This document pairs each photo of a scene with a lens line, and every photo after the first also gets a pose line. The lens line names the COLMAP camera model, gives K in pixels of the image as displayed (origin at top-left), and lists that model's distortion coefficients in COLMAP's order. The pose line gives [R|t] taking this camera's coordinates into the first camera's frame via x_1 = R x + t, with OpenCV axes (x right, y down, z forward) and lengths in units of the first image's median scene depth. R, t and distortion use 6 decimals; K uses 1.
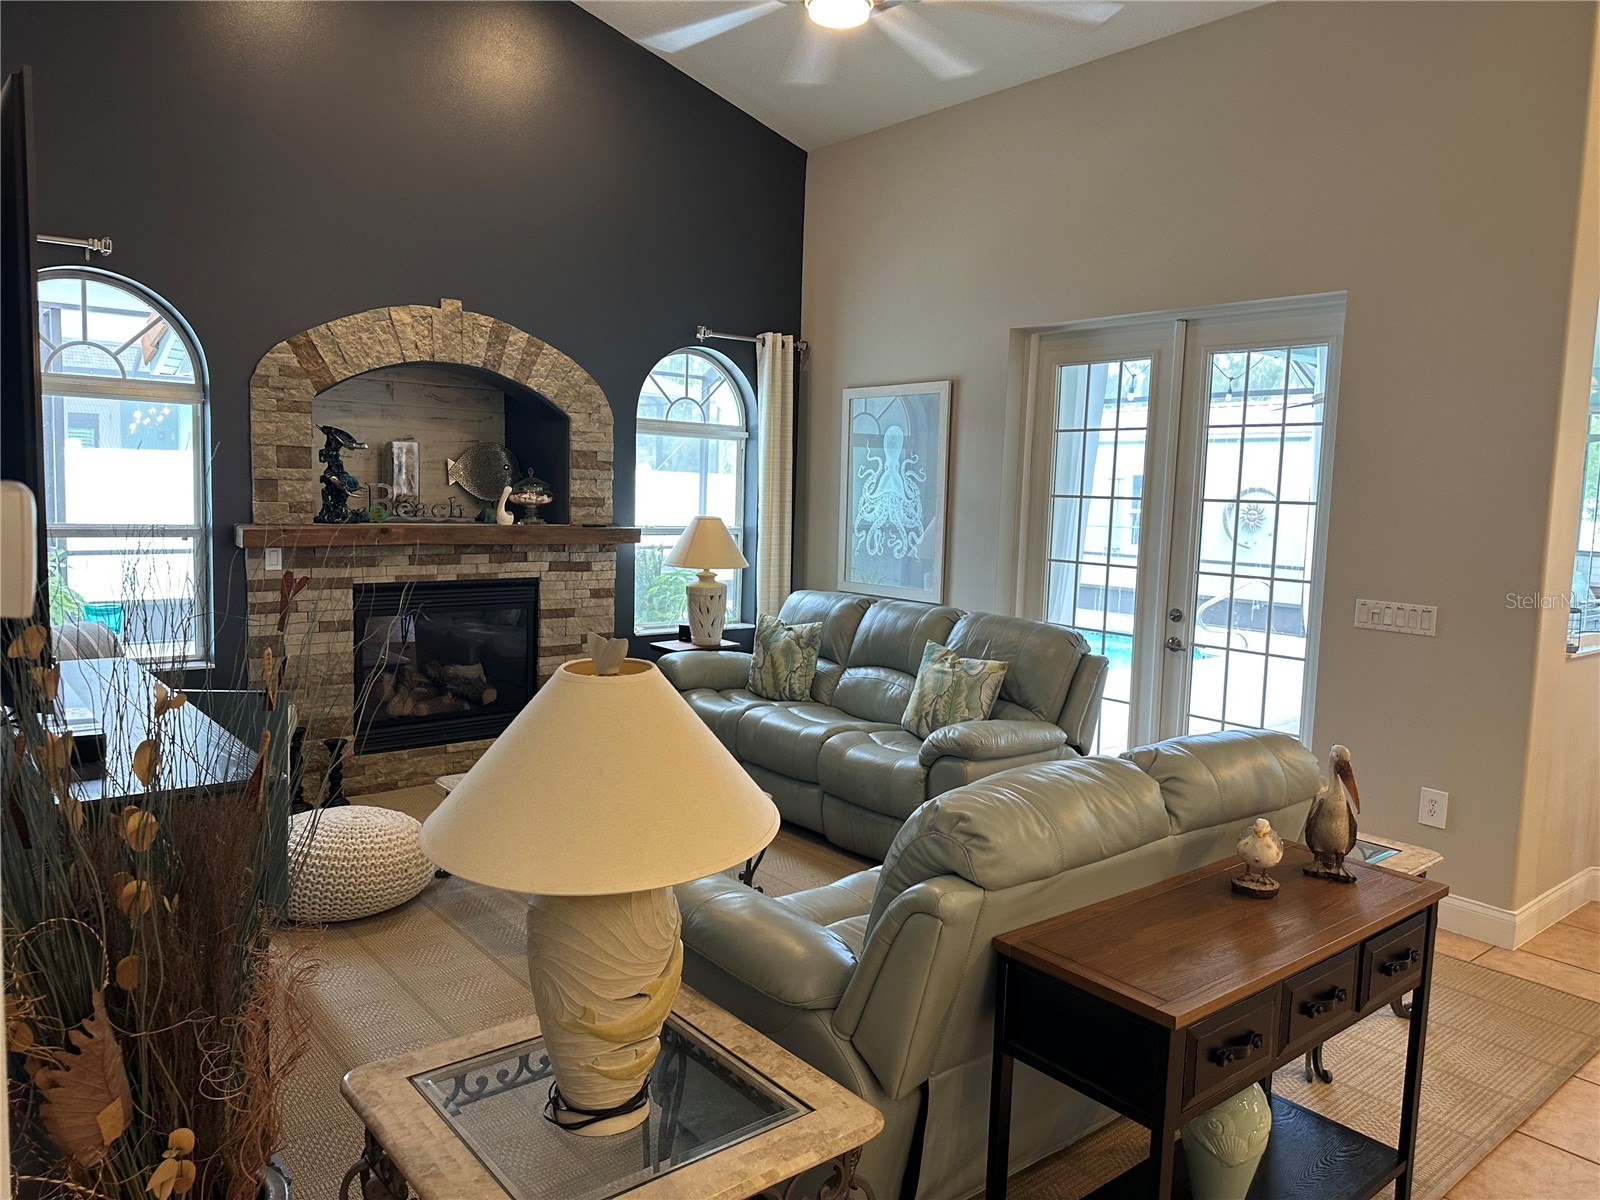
lens RADIAL K [[1106.9, 0, 812.3], [0, 1106.9, 591.1], [0, 0, 1]] dist [0.180662, -0.304248]
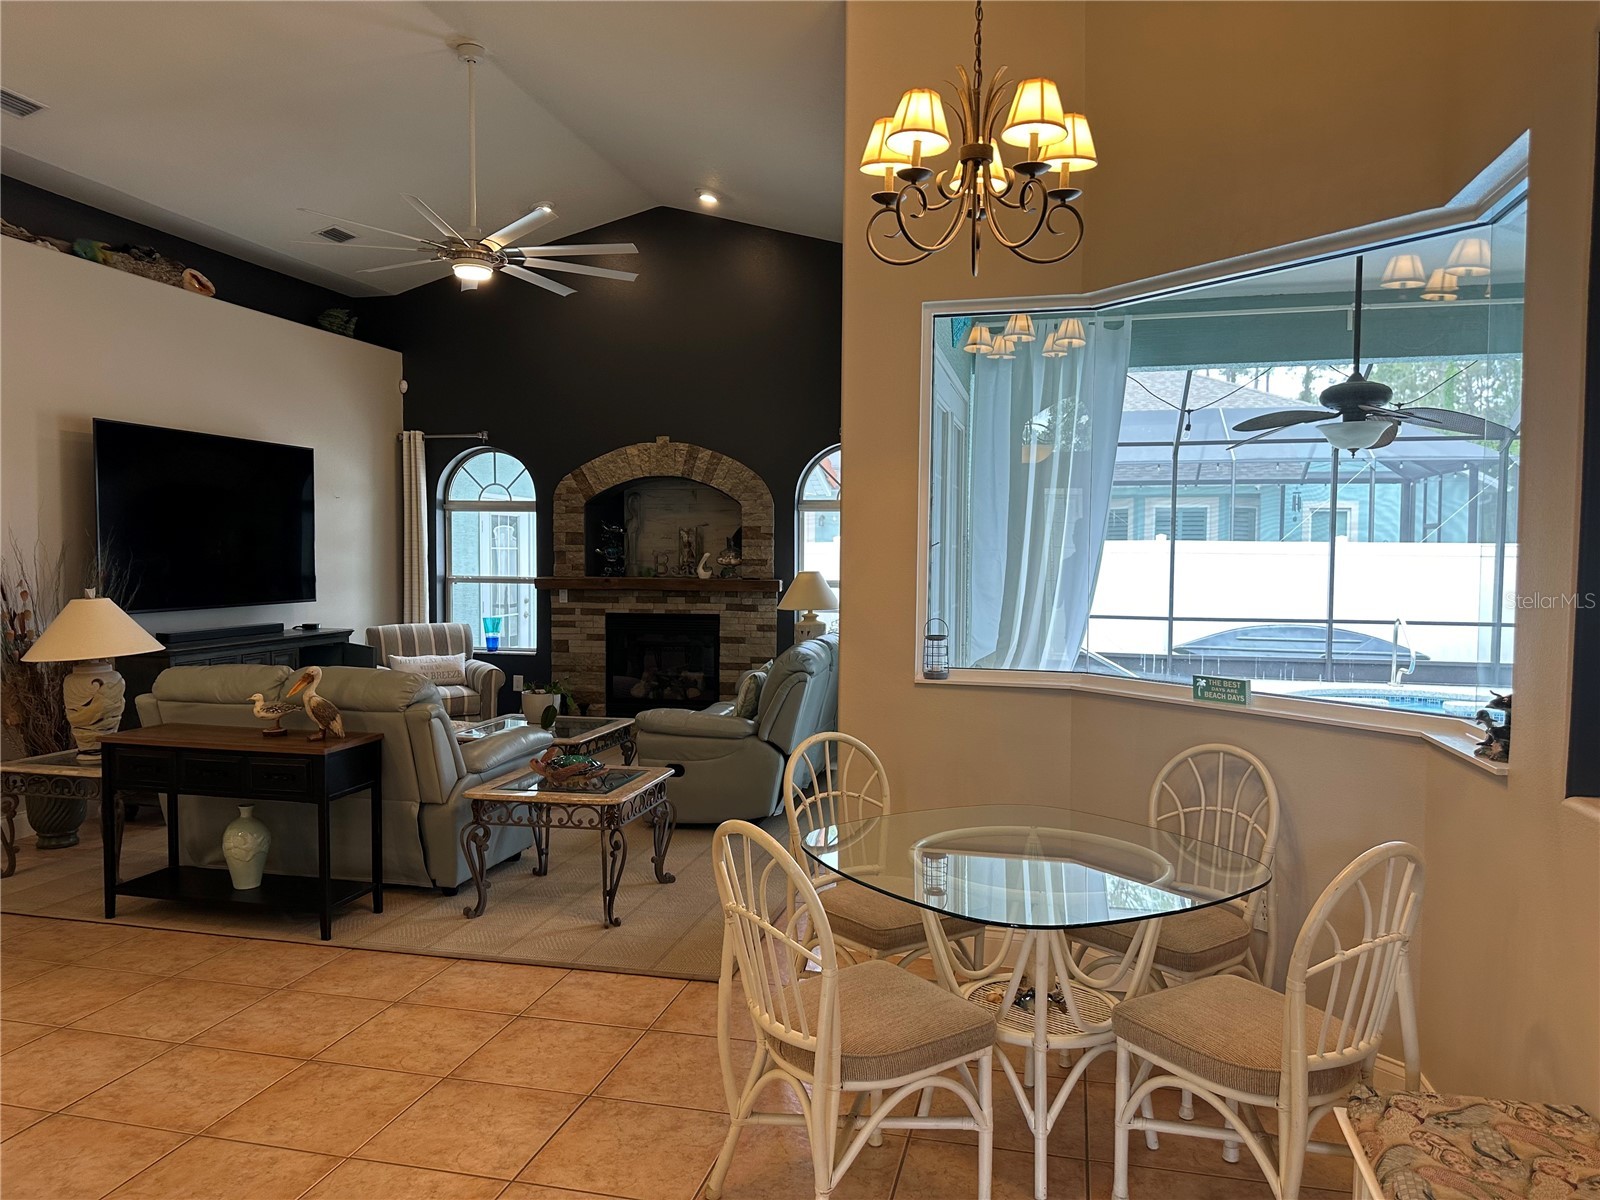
lens RADIAL K [[1123.5, 0, 799.7], [0, 1123.5, 602.6], [0, 0, 1]] dist [0.173770, -0.304623]
pose [[0.595419, 0.006495, -0.803389, 1.089721], [-0.063953, 0.997177, -0.039336, 0.025699], [0.800866, 0.074800, 0.594154, 0.231744]]
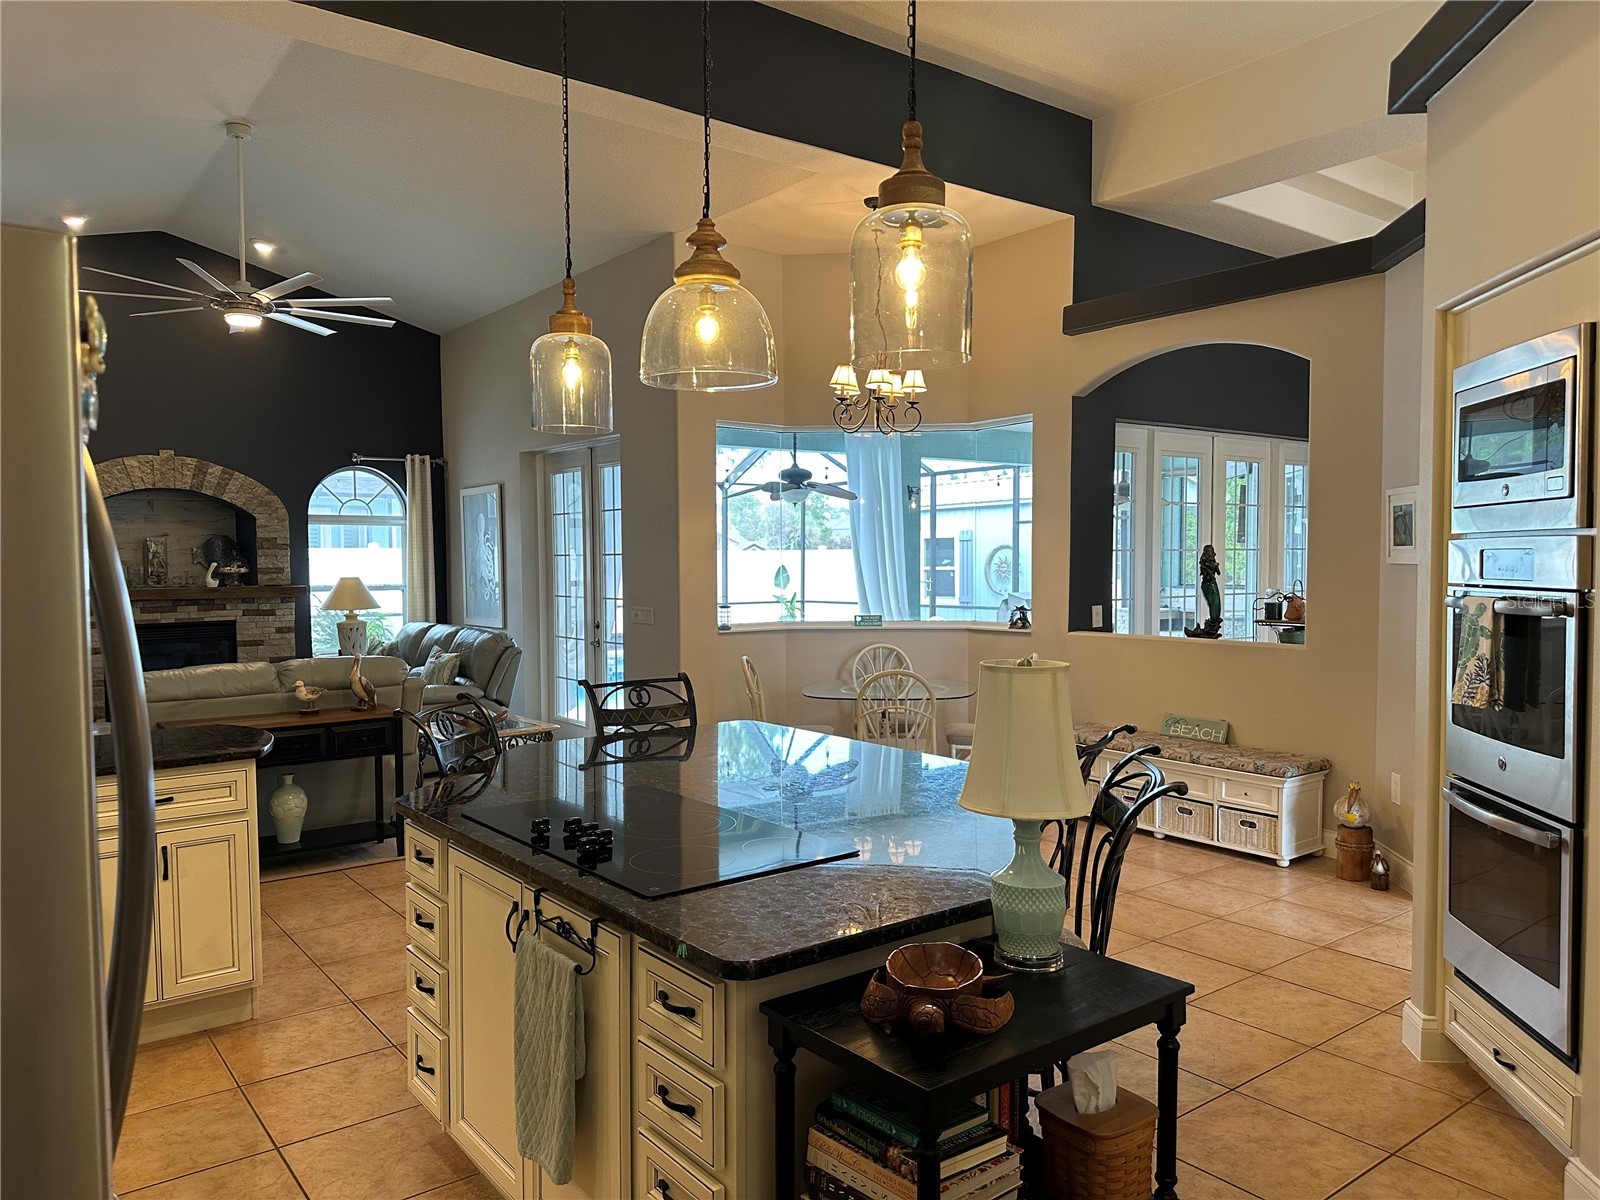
lens RADIAL K [[1131.3, 0, 801.2], [0, 1131.3, 606.5], [0, 0, 1]] dist [0.062309, -0.066860]
pose [[0.998335, -0.037579, -0.043756, 0.669709], [0.035224, 0.997952, -0.053397, 0.089471], [0.045673, 0.051767, 0.997614, -0.605799]]
